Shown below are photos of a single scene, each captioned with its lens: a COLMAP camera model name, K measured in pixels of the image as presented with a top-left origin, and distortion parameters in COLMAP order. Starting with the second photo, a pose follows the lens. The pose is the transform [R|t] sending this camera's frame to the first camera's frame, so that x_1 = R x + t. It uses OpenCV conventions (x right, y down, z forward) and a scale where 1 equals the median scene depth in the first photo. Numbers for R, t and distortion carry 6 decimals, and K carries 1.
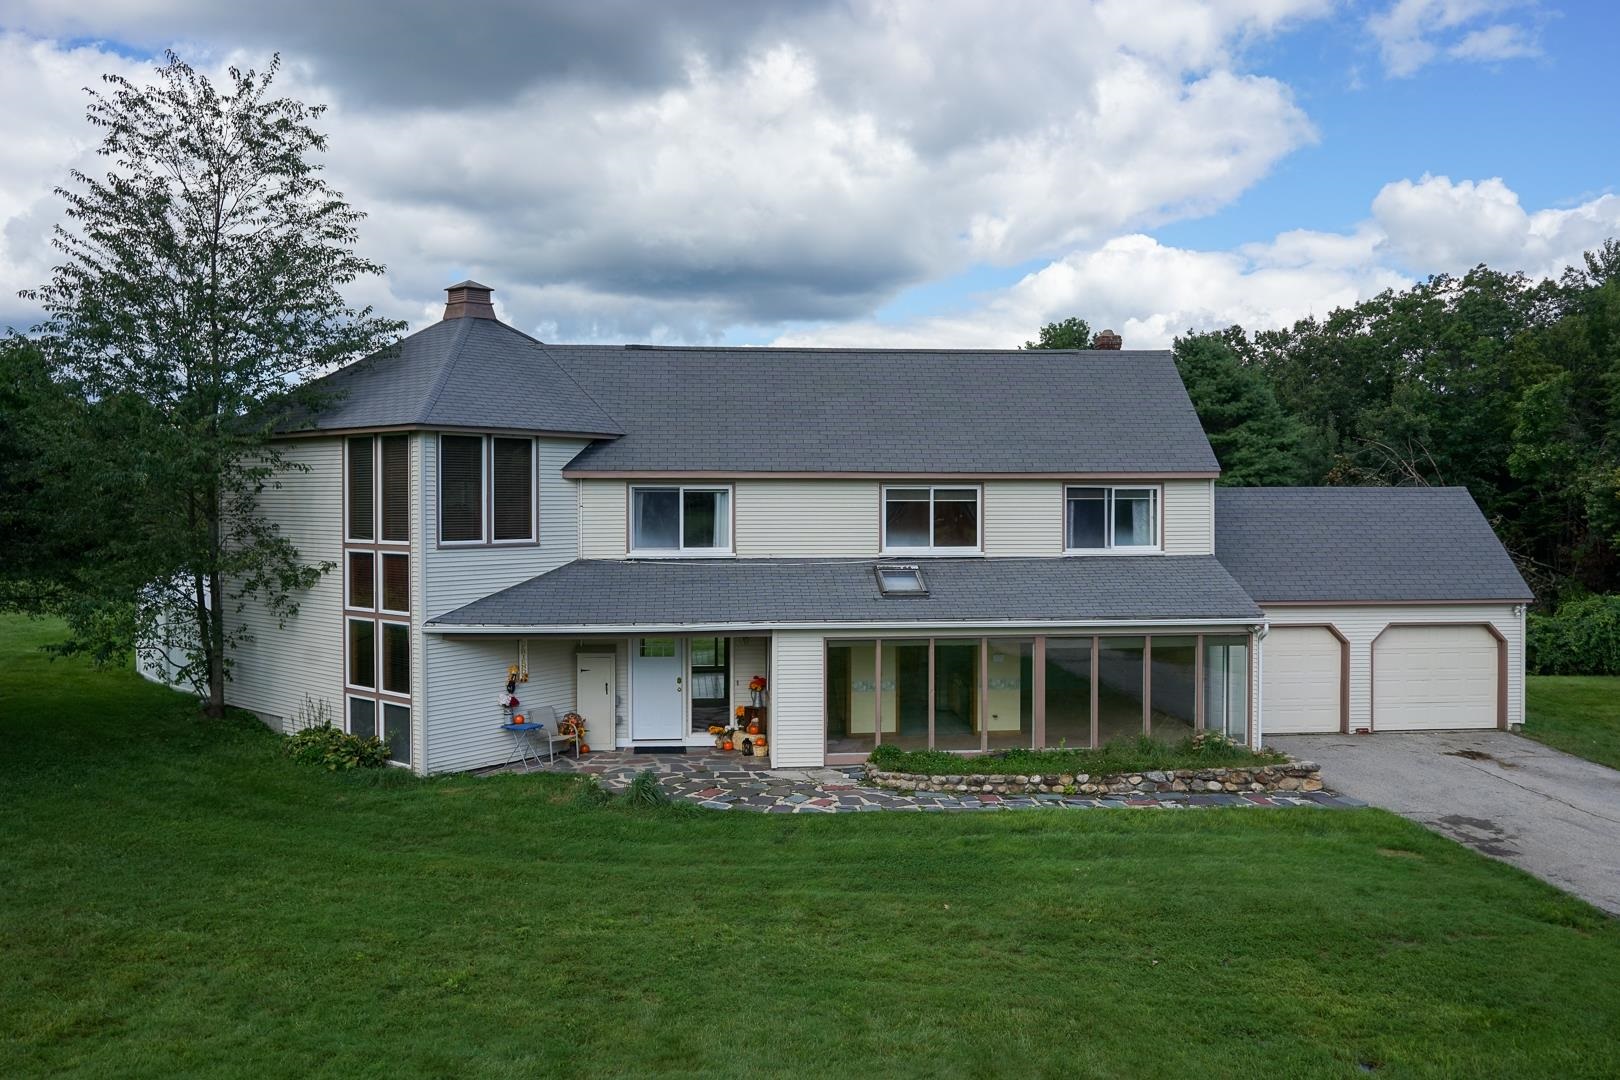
lens RADIAL K [[1312.7, 0, 810.0], [0, 1312.7, 540.0], [0, 0, 1]] dist [-0.009112, -0.006586]
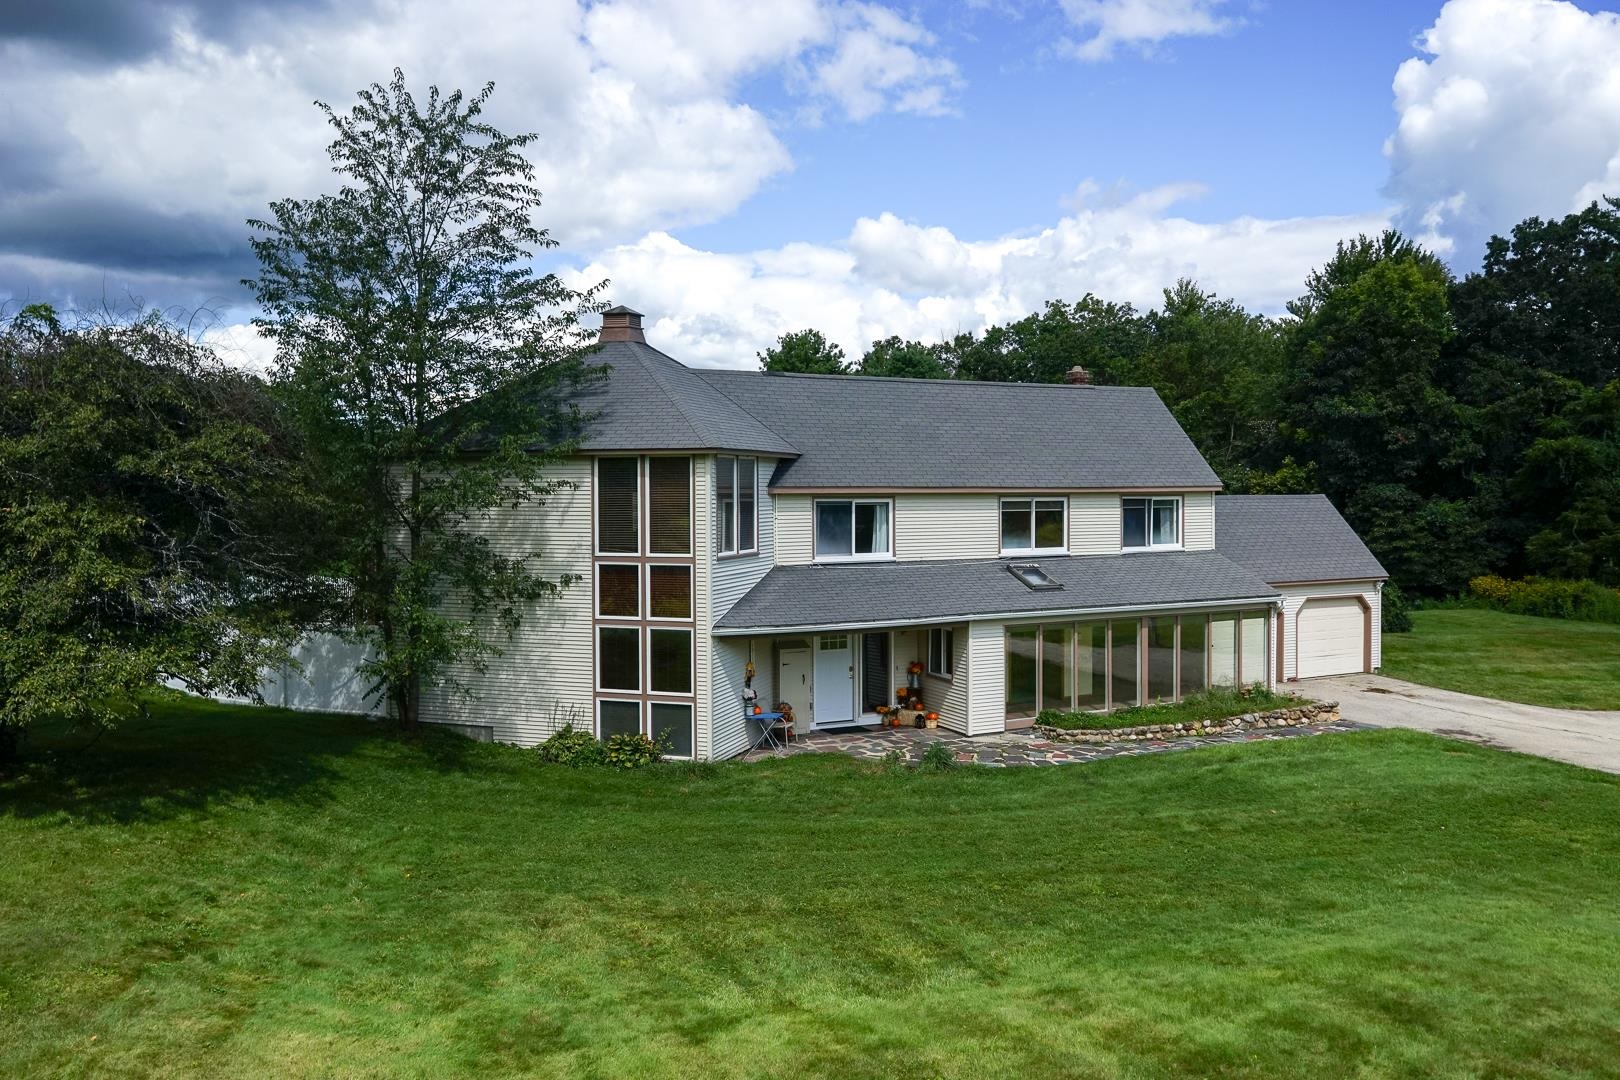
lens RADIAL K [[1288.3, 0, 810.0], [0, 1288.3, 540.0], [0, 0, 1]] dist [-0.000516, 0.002383]
pose [[0.923727, -0.018671, 0.382596, -0.571188], [0.017900, 0.999824, 0.005573, -0.013097], [-0.382633, 0.001700, 0.923899, -0.029495]]
